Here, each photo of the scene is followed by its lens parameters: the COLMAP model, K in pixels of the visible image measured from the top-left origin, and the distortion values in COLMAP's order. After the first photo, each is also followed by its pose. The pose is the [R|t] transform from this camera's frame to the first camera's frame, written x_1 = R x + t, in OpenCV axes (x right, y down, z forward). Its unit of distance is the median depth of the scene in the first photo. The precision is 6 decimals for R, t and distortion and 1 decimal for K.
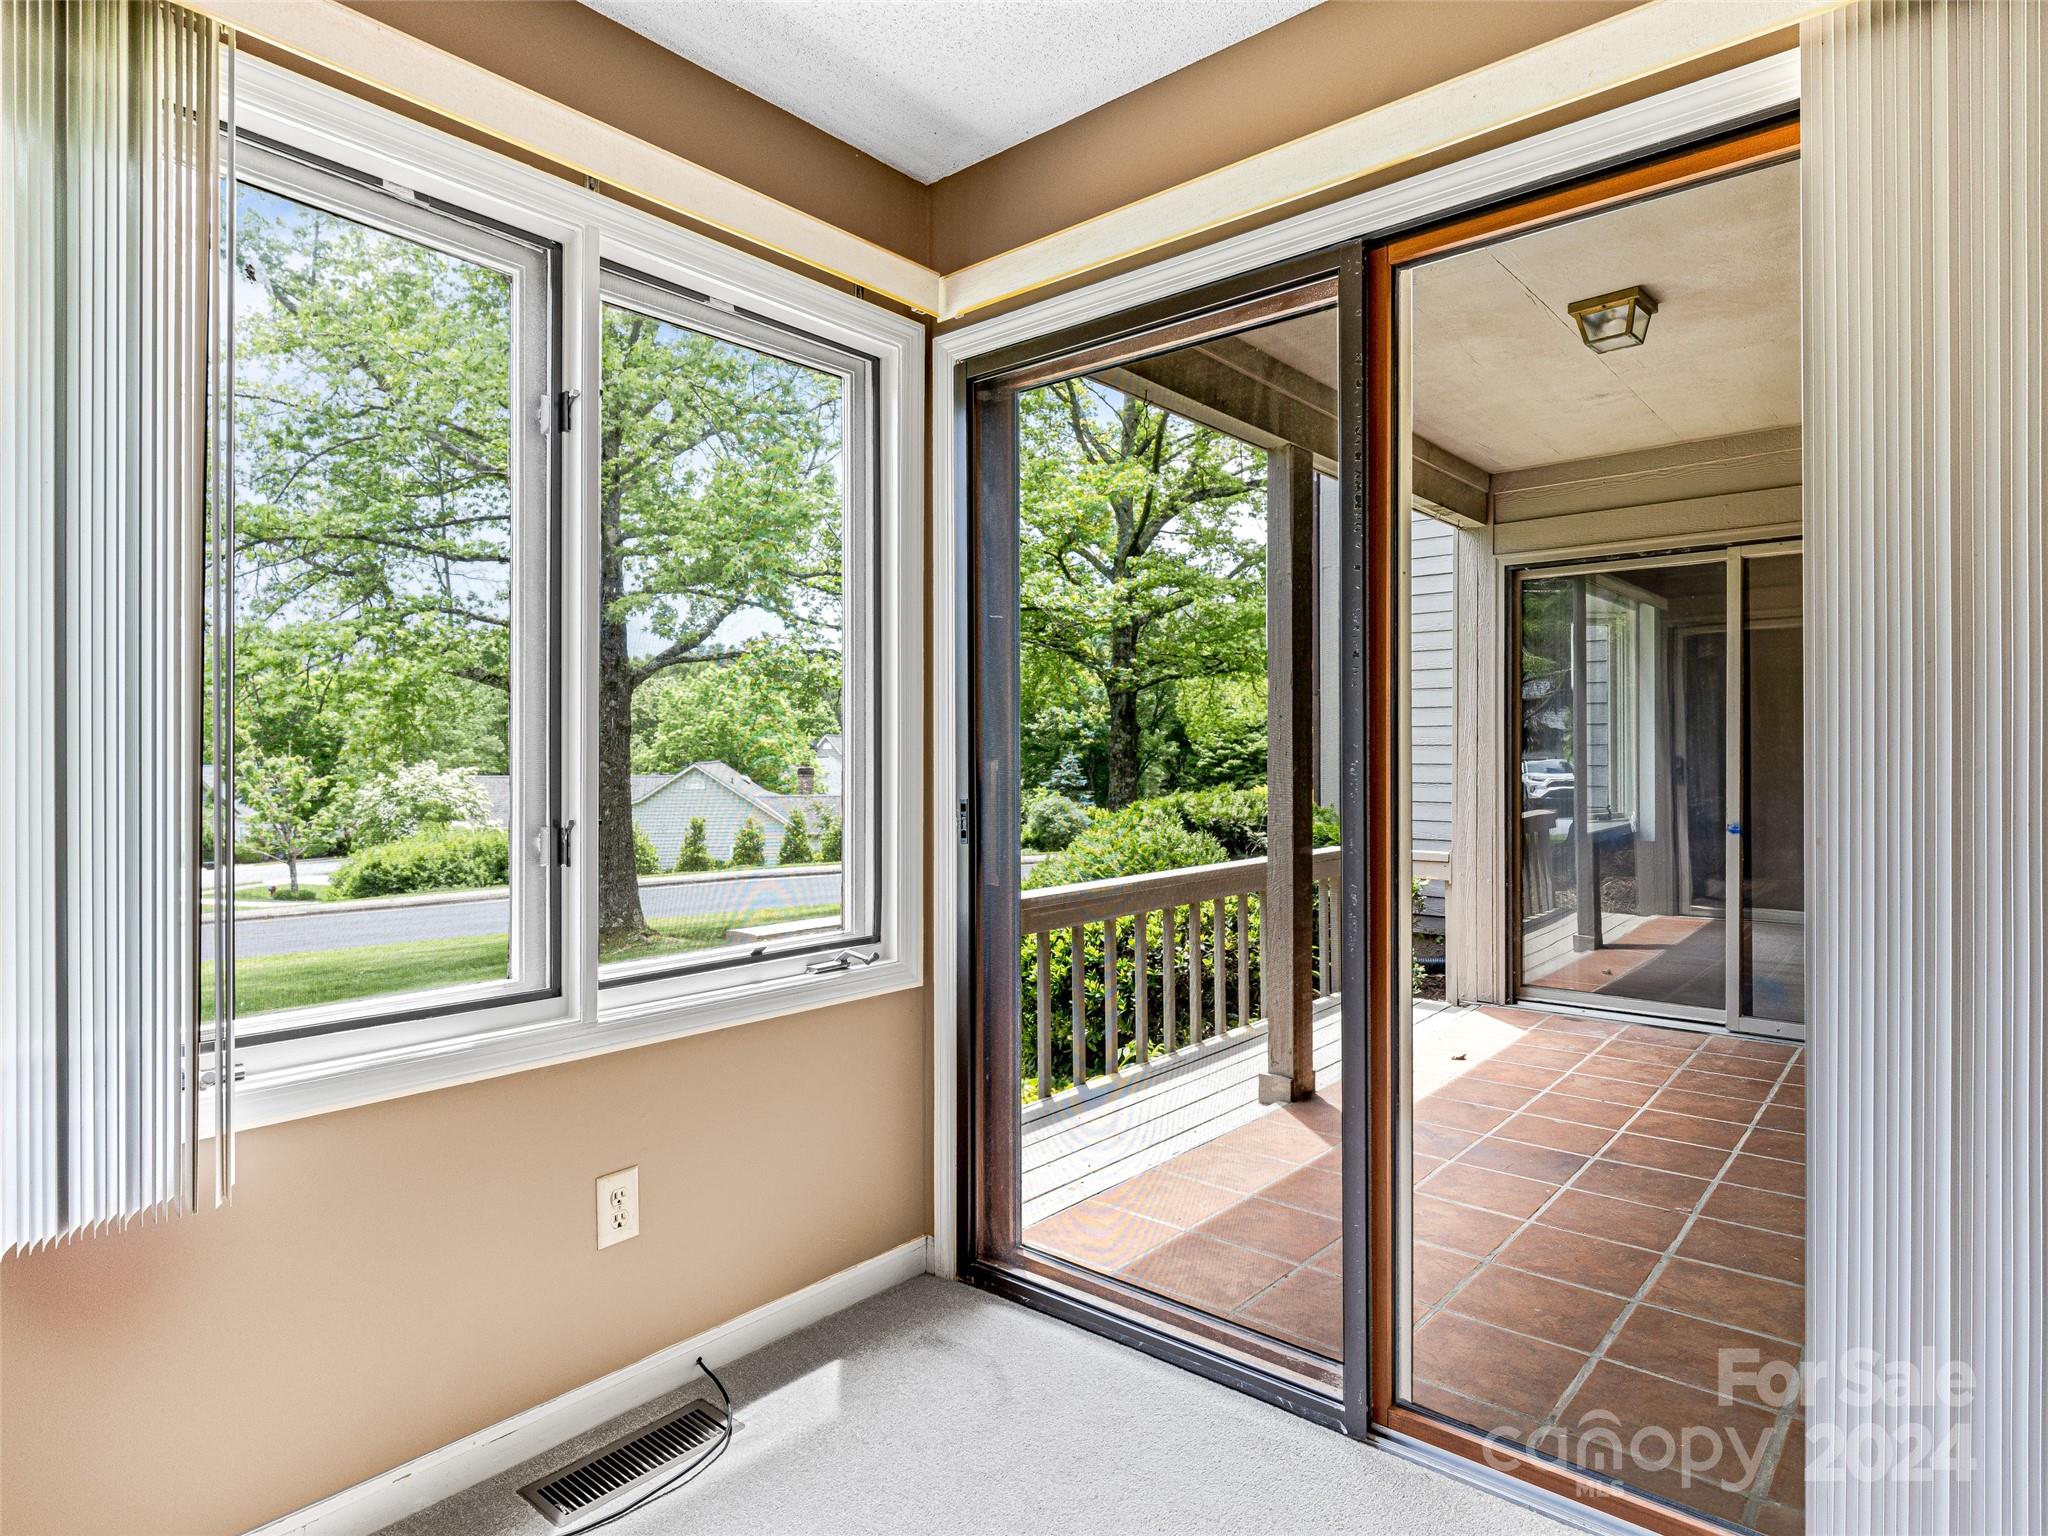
lens RADIAL K [[1127.4, 0, 1006.0], [0, 1127.4, 751.5], [0, 0, 1]] dist [-0.002646, -0.000689]
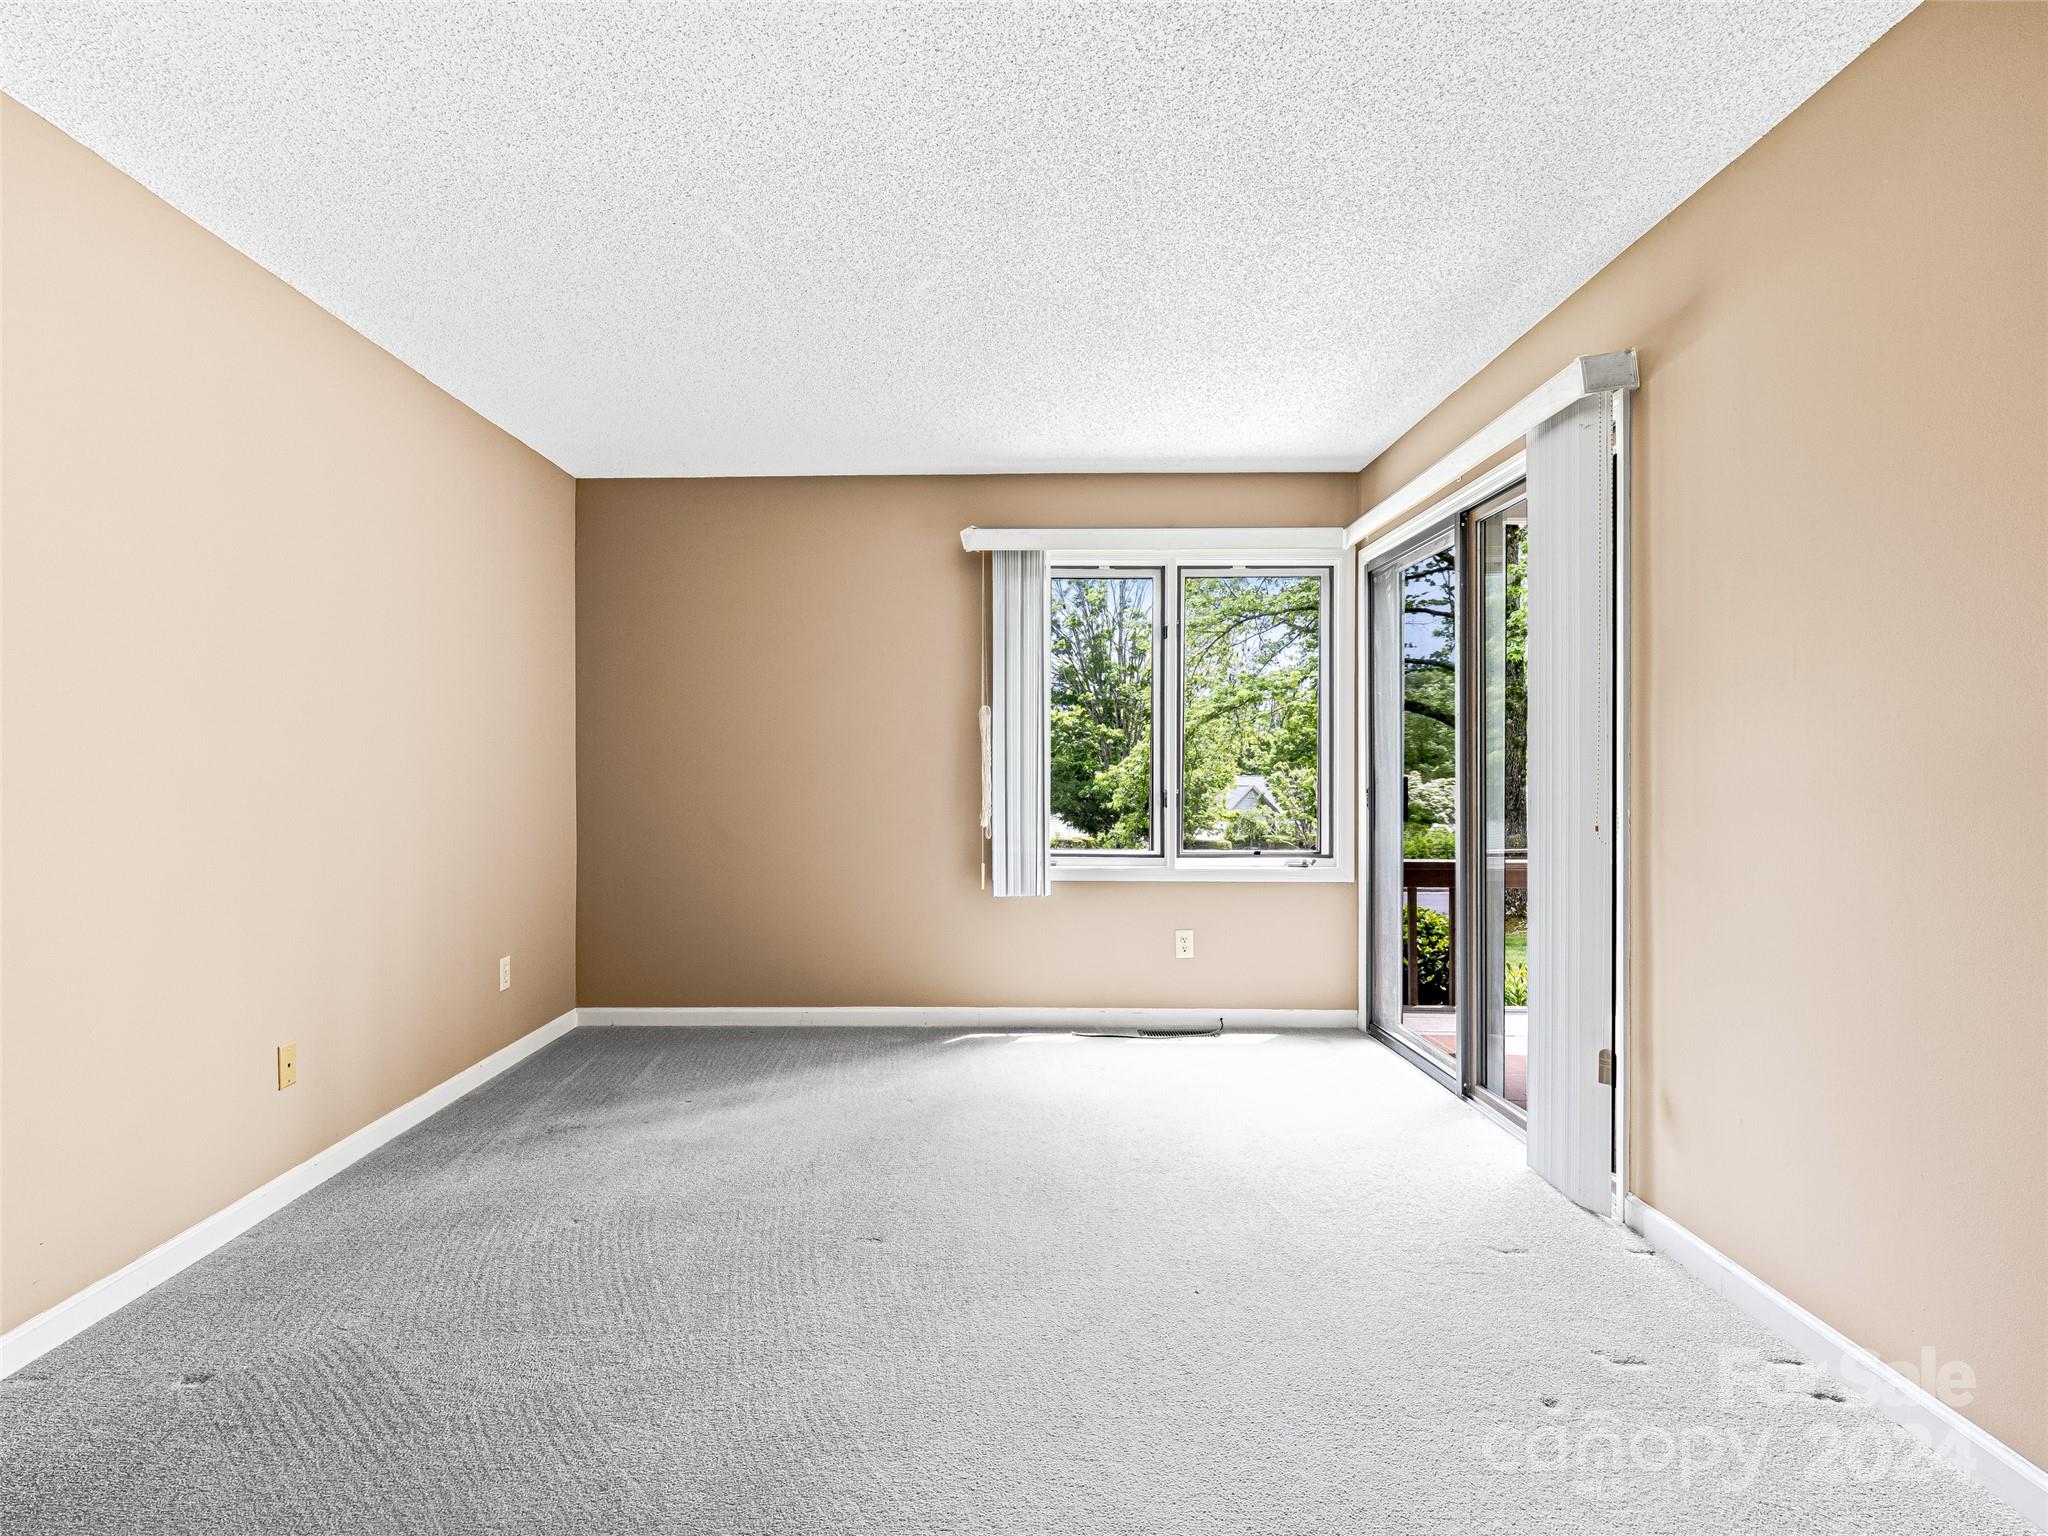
lens RADIAL K [[1466.2, 0, 1026.2], [0, 1466.2, 768.4], [0, 0, 1]] dist [-0.001565, -0.000149]
pose [[0.648890, 0.000421, -0.760882, 1.596312], [0.002558, 0.999993, 0.002734, 0.000849], [0.760878, -0.003720, 0.648885, -1.162847]]
